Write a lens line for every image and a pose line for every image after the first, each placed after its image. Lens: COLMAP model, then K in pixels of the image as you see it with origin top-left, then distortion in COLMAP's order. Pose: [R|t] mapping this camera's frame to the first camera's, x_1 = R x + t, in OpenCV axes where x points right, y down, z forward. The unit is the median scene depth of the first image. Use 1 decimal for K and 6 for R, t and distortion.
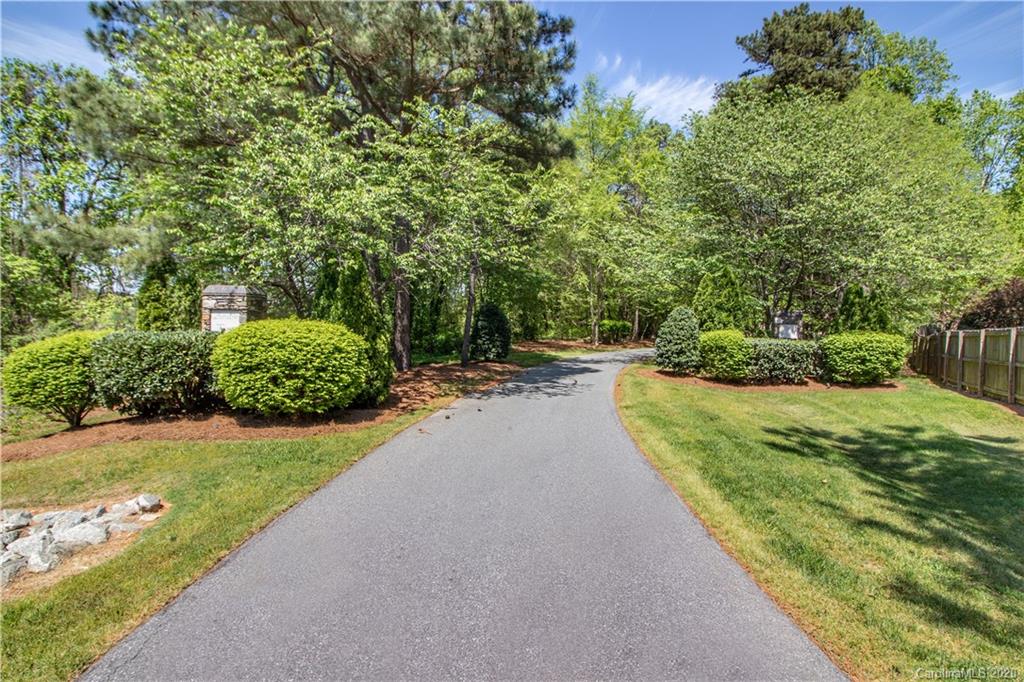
lens RADIAL K [[531.9, 0, 512.7], [0, 531.9, 335.7], [0, 0, 1]] dist [-0.014825, -0.005940]
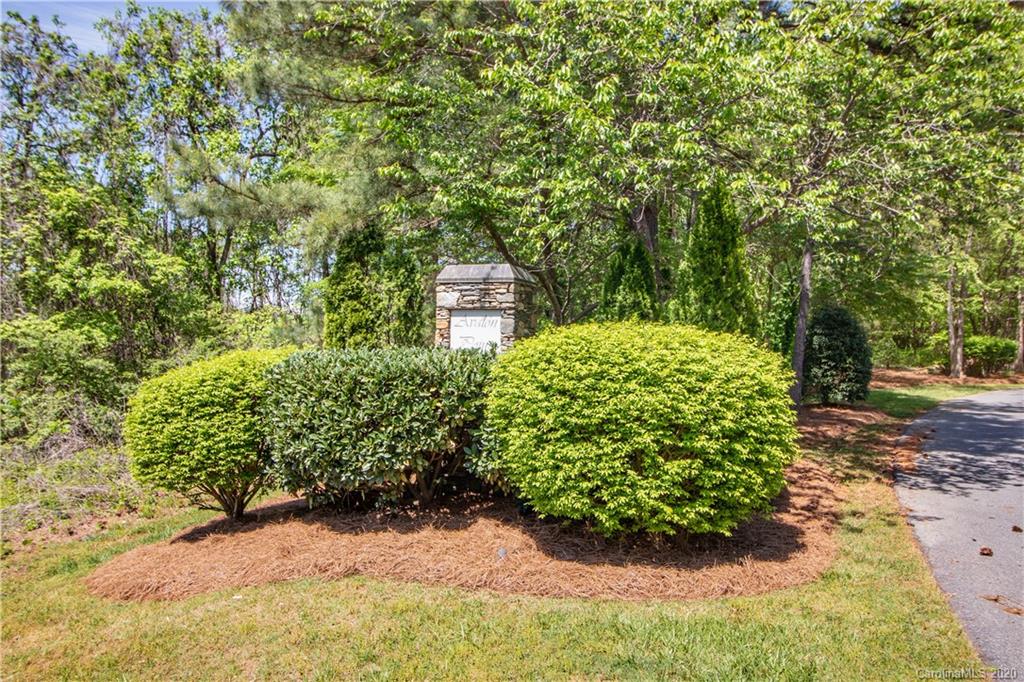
lens RADIAL K [[709.8, 0, 512.6], [0, 709.8, 342.8], [0, 0, 1]] dist [0.002838, 0.000227]
pose [[0.954474, -0.005550, -0.298241, -0.295729], [-0.002731, 0.999622, -0.027341, 0.004023], [0.298280, 0.026911, 0.954099, 0.328597]]
